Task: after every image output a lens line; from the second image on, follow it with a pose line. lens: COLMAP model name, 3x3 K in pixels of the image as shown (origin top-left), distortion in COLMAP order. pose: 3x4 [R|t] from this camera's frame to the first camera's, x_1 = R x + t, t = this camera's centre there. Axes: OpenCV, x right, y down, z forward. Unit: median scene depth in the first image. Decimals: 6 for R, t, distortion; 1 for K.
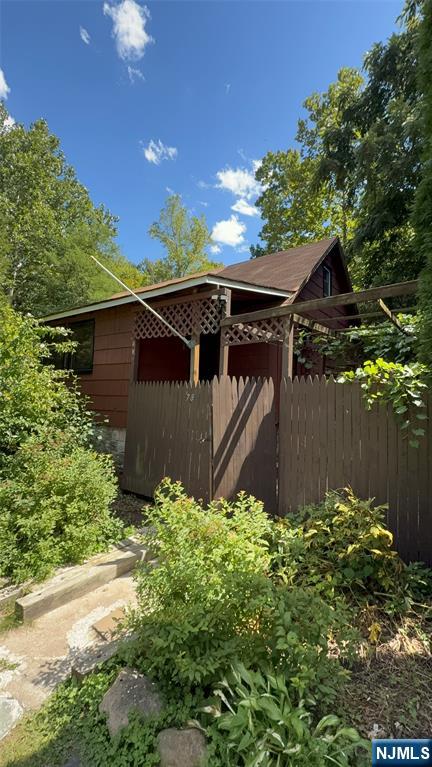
lens RADIAL K [[357.5, 0, 218.0], [0, 357.5, 380.8], [0, 0, 1]] dist [0.001460, -0.000851]
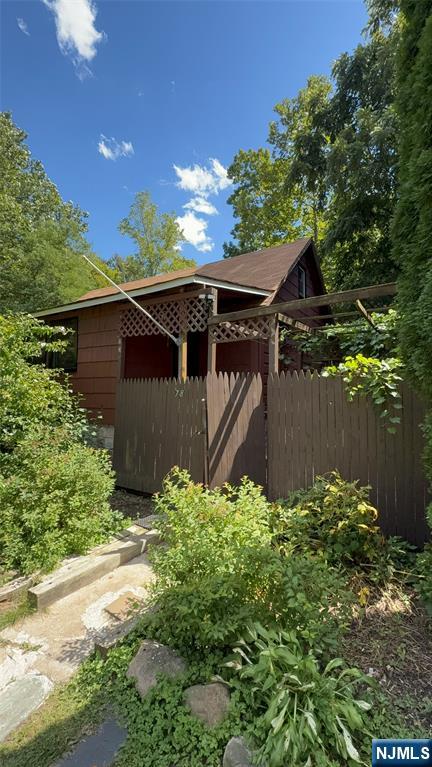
lens RADIAL K [[357.5, 0, 216.9], [0, 357.5, 377.8], [0, 0, 1]] dist [0.001460, -0.000851]
pose [[0.997107, -0.013870, 0.074730, -0.066604], [0.013760, 0.999903, 0.001980, 0.001347], [-0.074751, -0.000946, 0.997202, -0.062718]]
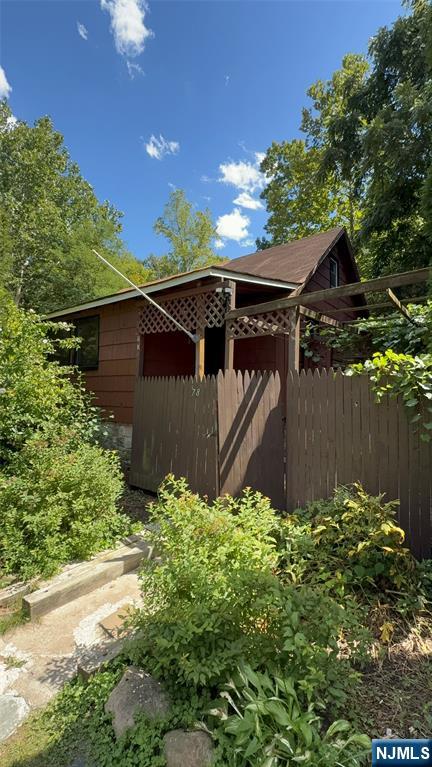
lens RADIAL K [[357.5, 0, 215.3], [0, 357.5, 378.3], [0, 0, 1]] dist [0.001460, -0.000851]
pose [[0.999562, -0.012318, -0.026926, 0.005467], [0.012537, 0.999890, 0.007980, 0.001087], [0.026824, -0.008314, 0.999606, 0.015638]]
